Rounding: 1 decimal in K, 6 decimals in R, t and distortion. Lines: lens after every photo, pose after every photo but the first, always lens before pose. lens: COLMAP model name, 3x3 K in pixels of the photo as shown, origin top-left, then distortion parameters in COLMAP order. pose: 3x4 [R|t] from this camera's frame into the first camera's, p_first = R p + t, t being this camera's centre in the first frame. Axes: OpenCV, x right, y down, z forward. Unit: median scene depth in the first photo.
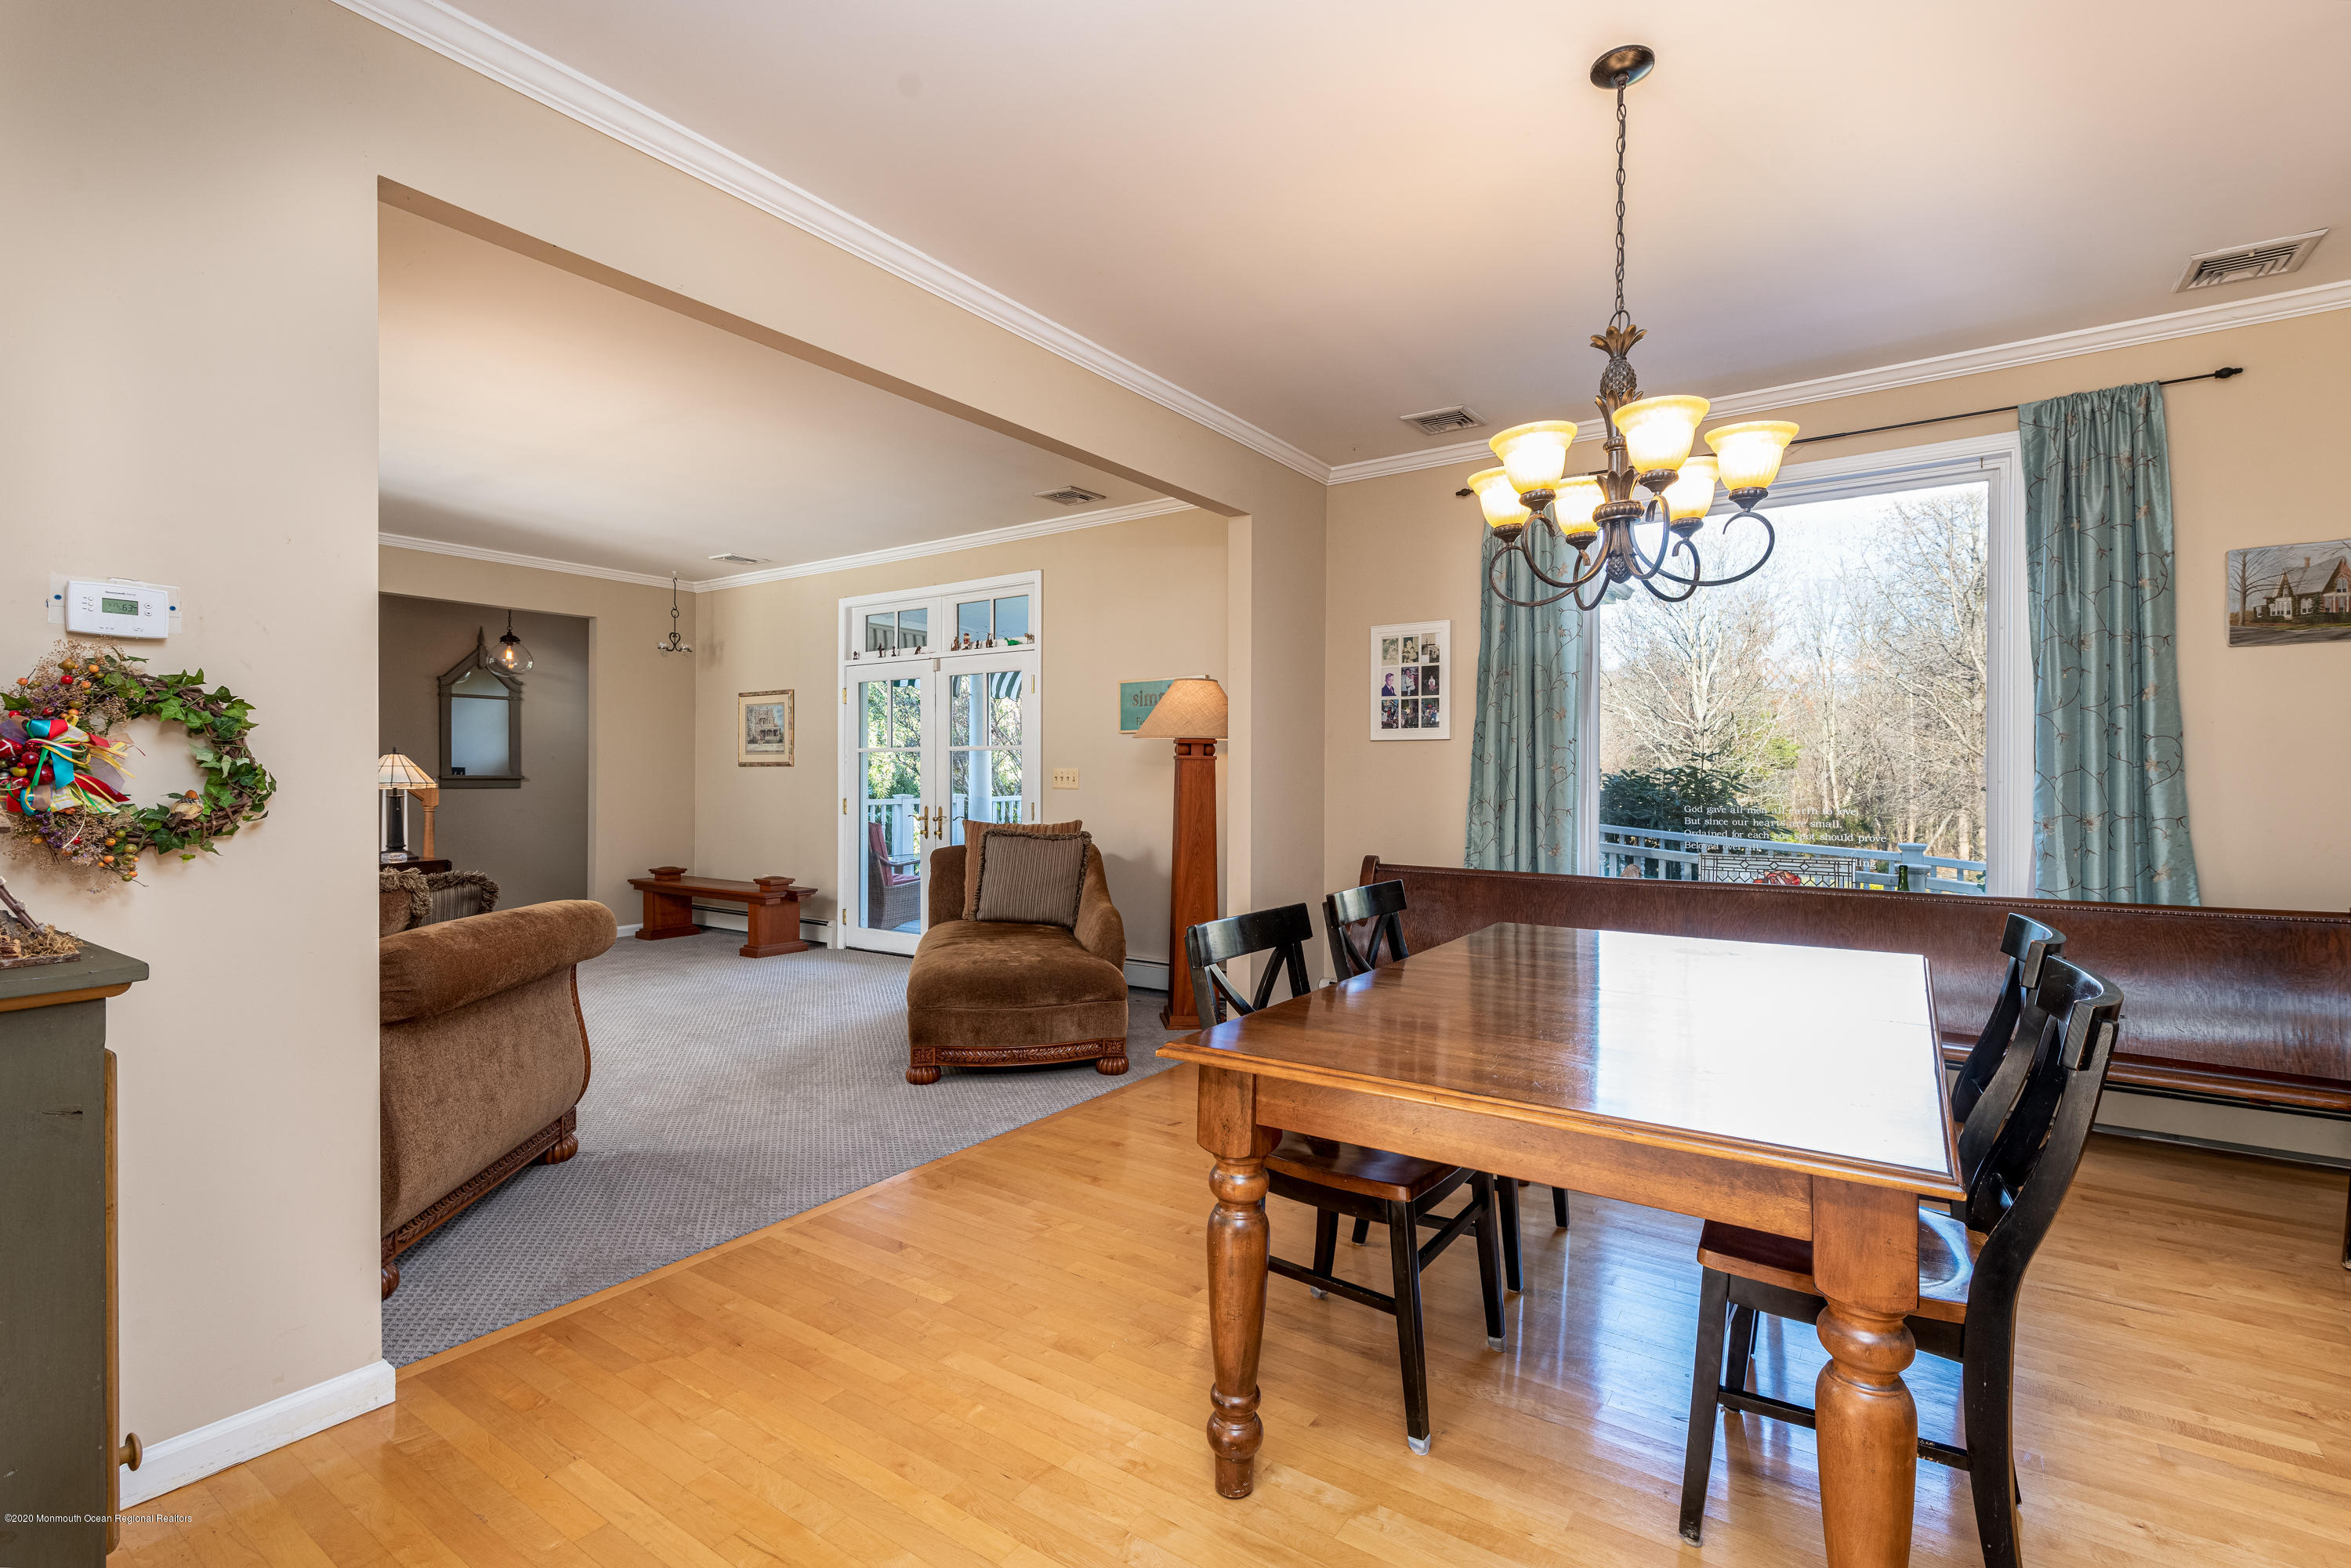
lens RADIAL K [[1031.3, 0, 1183.3], [0, 1031.3, 790.2], [0, 0, 1]] dist [0.006283, 0.000195]
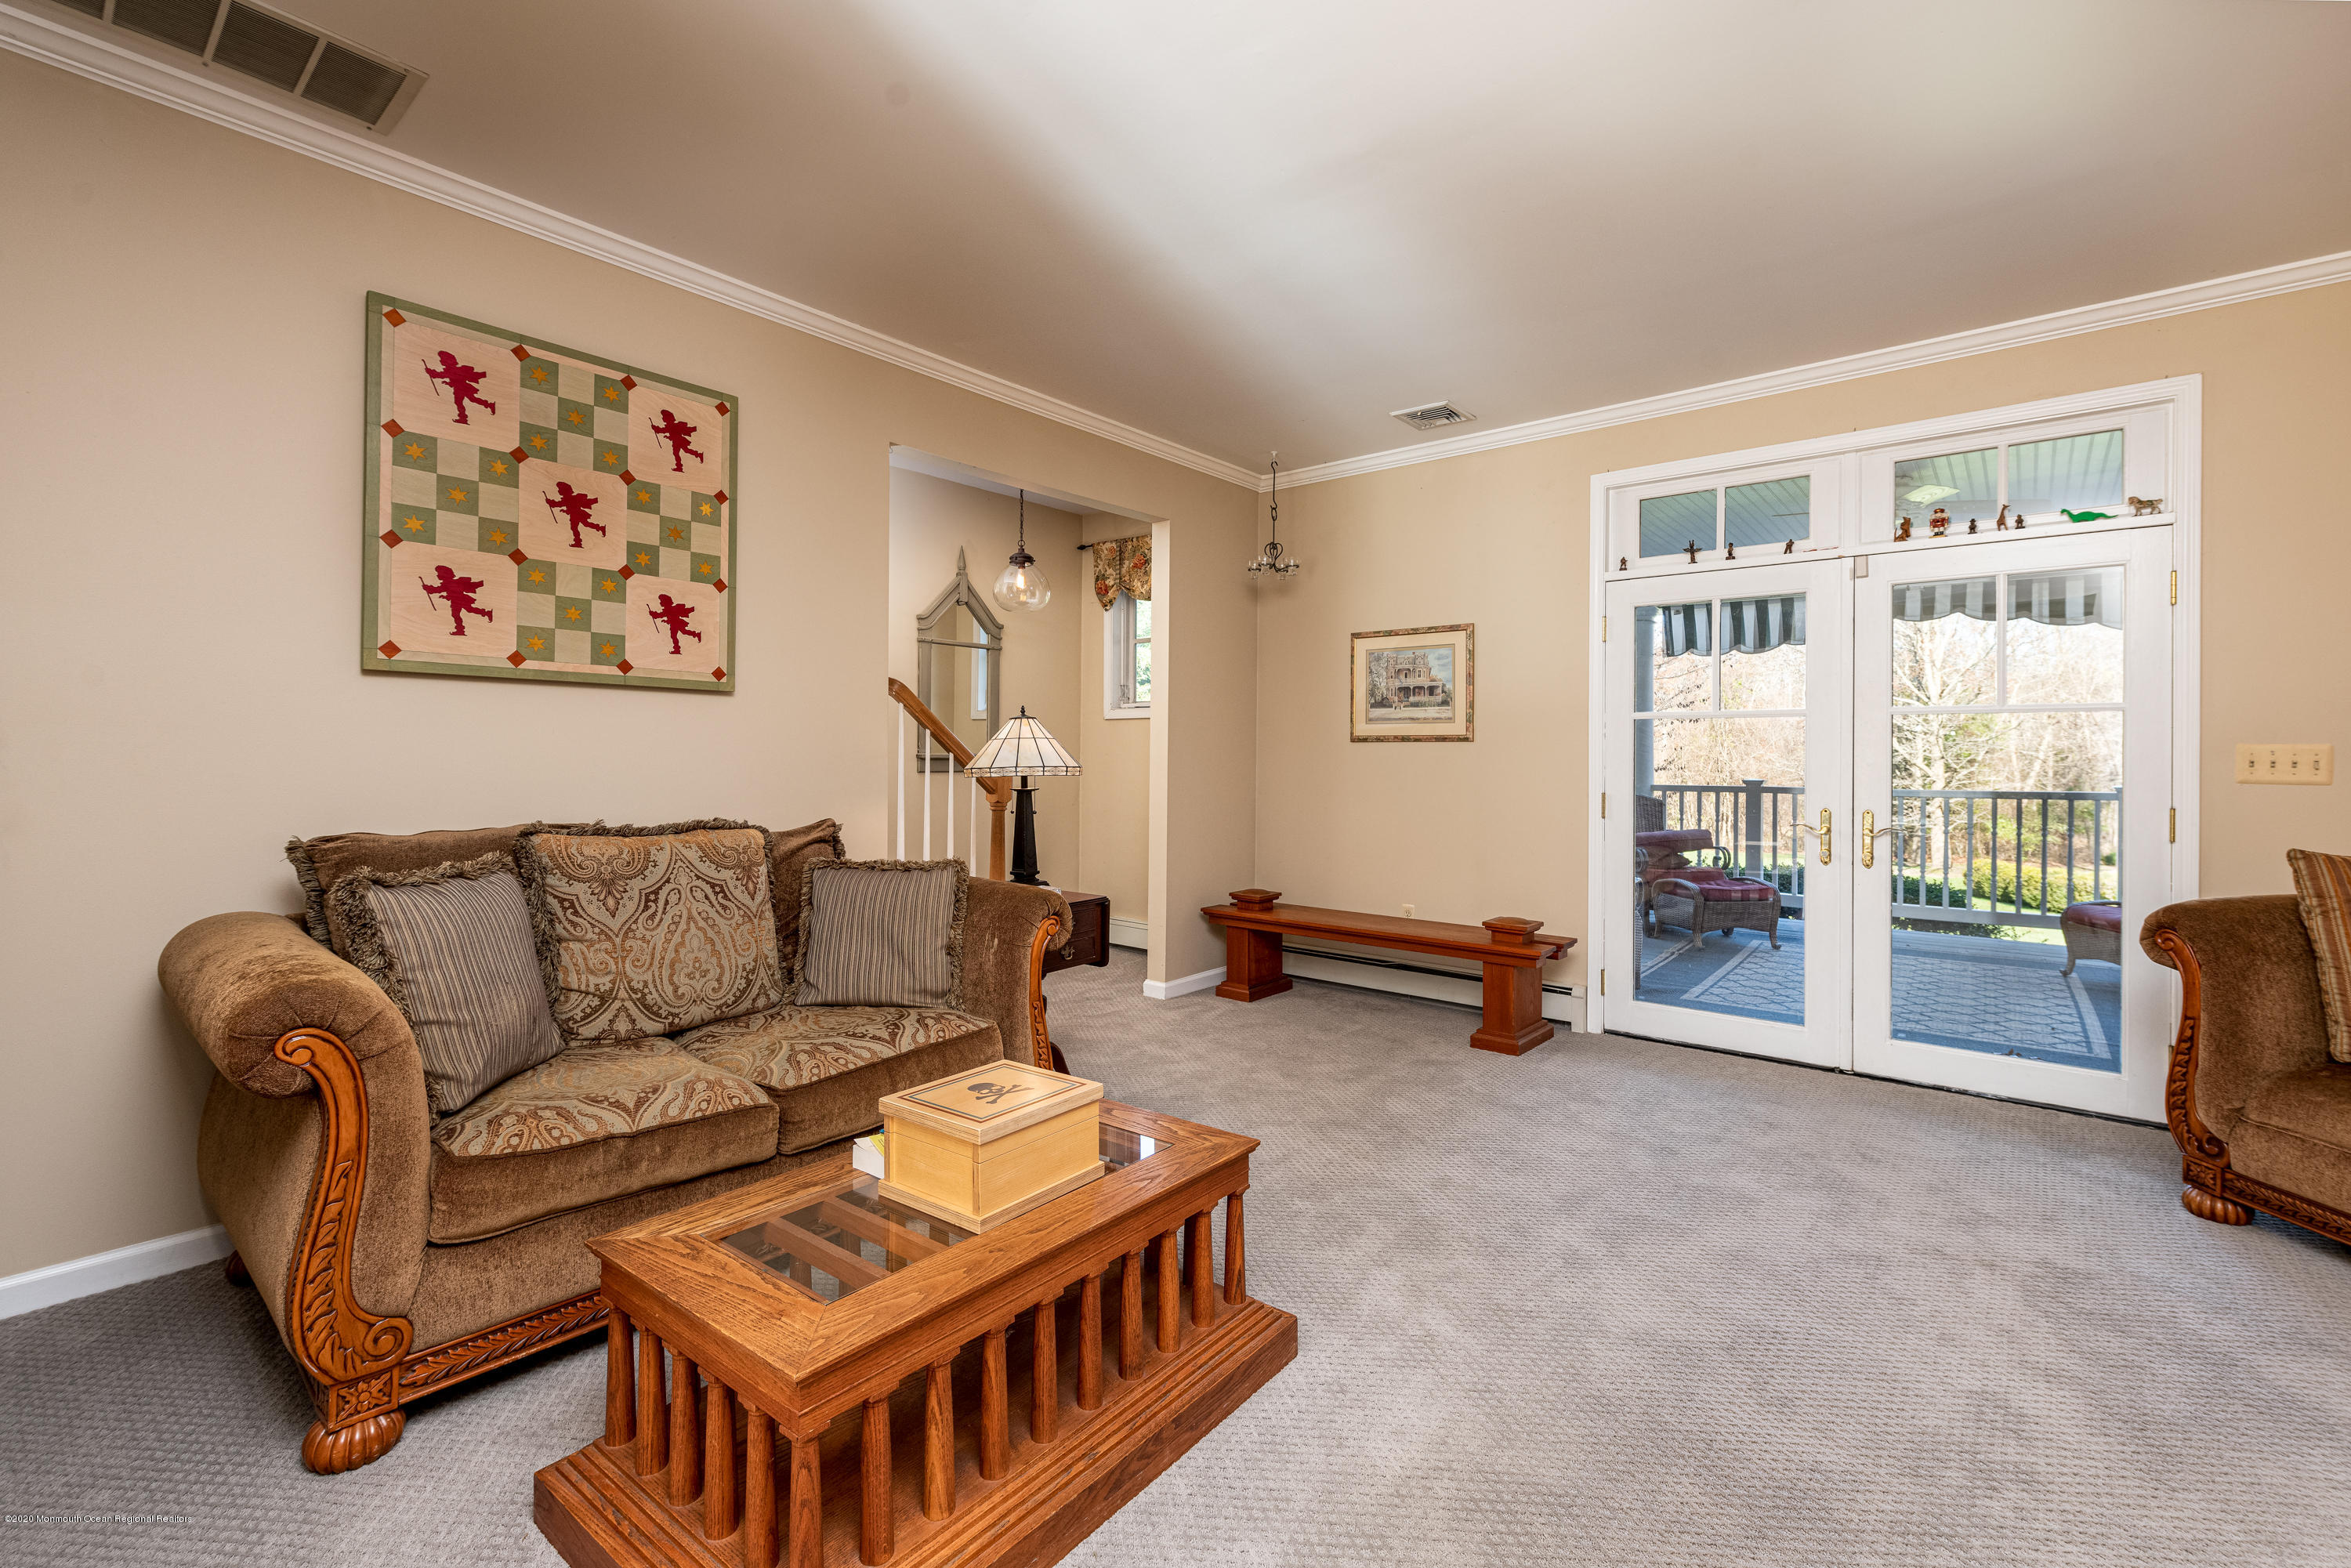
lens RADIAL K [[1031.3, 0, 1169.7], [0, 1031.3, 758.9], [0, 0, 1]] dist [0.006283, 0.000195]
pose [[0.994219, 0.005755, -0.107213, -0.492685], [-0.007169, 0.999892, -0.012804, -0.002412], [0.107127, 0.013498, 0.994154, 0.330027]]
